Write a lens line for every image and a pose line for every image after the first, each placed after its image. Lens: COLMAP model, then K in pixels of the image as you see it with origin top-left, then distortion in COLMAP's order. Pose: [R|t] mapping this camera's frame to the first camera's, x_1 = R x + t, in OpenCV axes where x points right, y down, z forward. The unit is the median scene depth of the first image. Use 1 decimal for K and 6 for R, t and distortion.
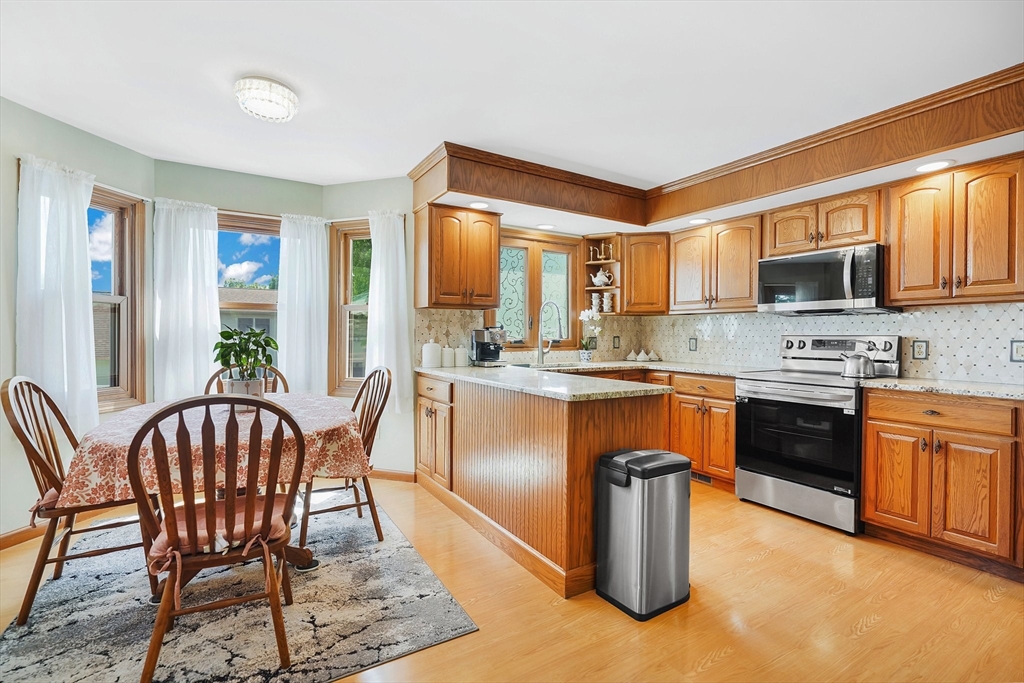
lens RADIAL K [[466.6, 0, 532.4], [0, 466.6, 338.8], [0, 0, 1]] dist [-0.006996, 0.003709]
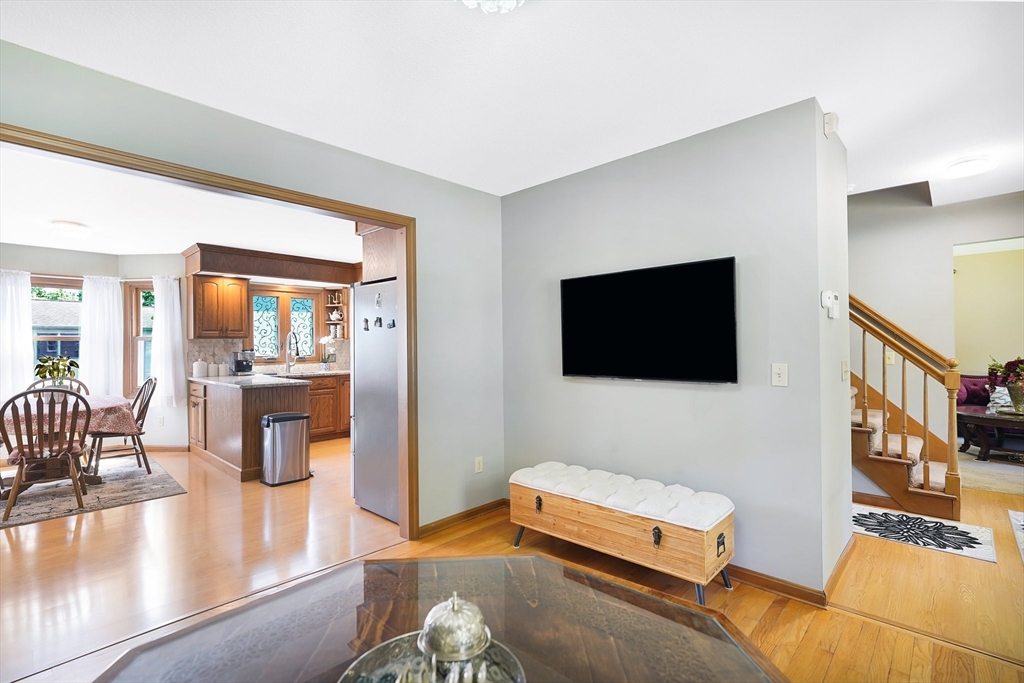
lens RADIAL K [[466.6, 0, 522.4], [0, 466.6, 344.1], [0, 0, 1]] dist [-0.006996, 0.003709]
pose [[0.970090, -0.013967, 0.242344, 0.496400], [0.016186, 0.999843, -0.007168, -0.021414], [-0.242206, 0.010876, 0.970164, -0.842555]]
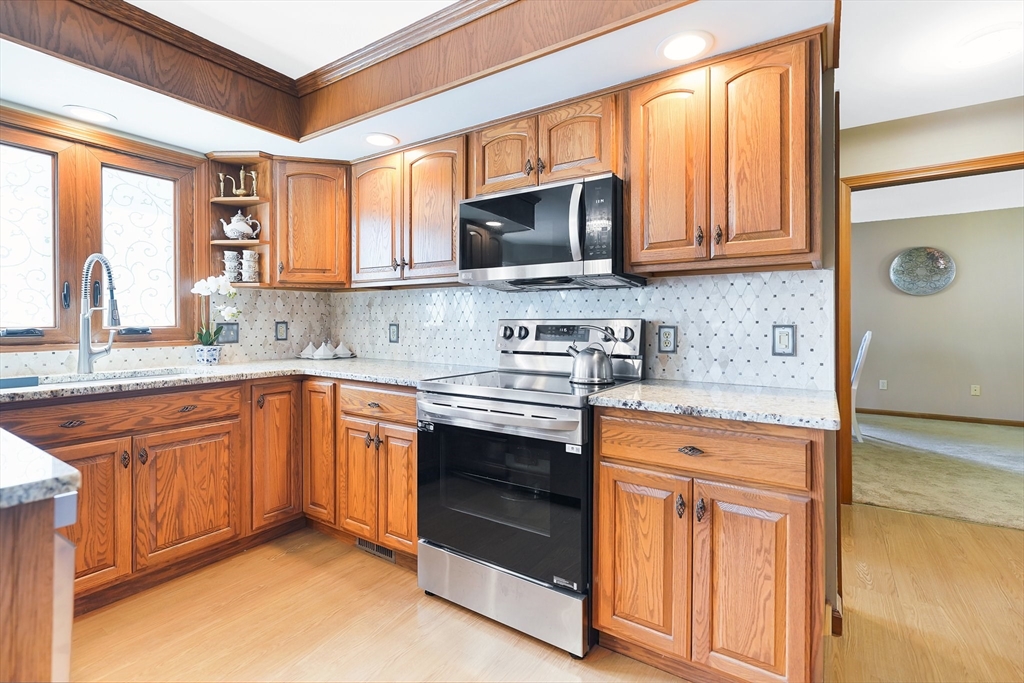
lens RADIAL K [[466.6, 0, 498.7], [0, 466.6, 321.1], [0, 0, 1]] dist [-0.006996, 0.003709]
pose [[0.928944, -0.001447, 0.370216, 0.318917], [0.005234, 0.999944, -0.009225, 0.001583], [-0.370182, 0.010507, 0.928900, 0.415550]]
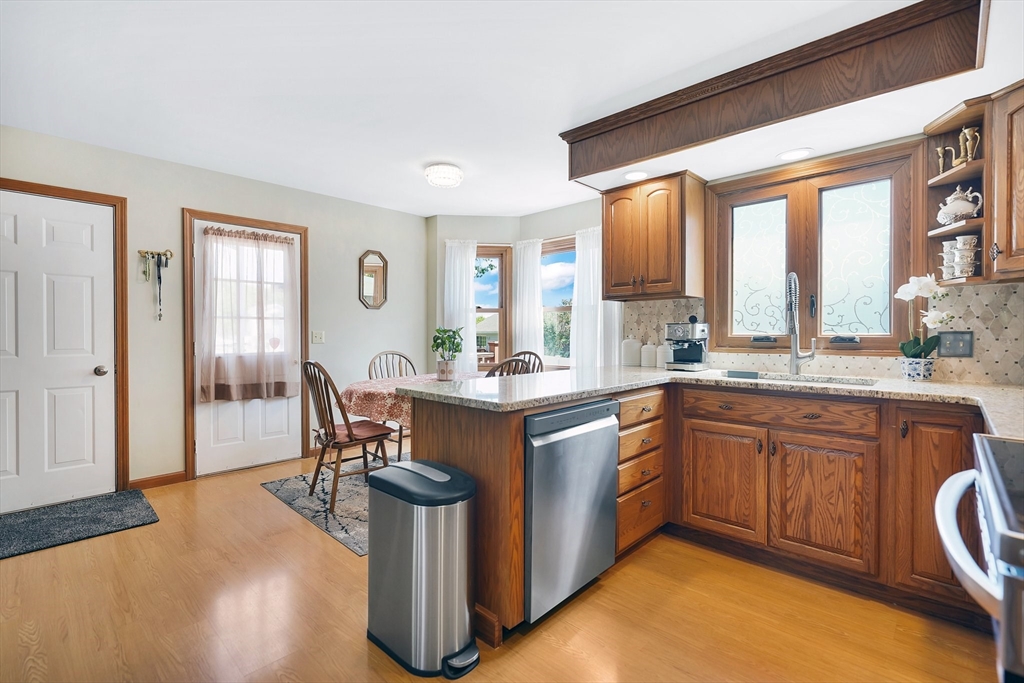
lens RADIAL K [[466.6, 0, 507.6], [0, 466.6, 334.0], [0, 0, 1]] dist [-0.006996, 0.003709]
pose [[0.230105, -0.000736, -0.973165, 0.676773], [-0.004590, 0.999988, -0.001841, 0.002699], [0.973155, 0.004890, 0.230099, 0.600012]]
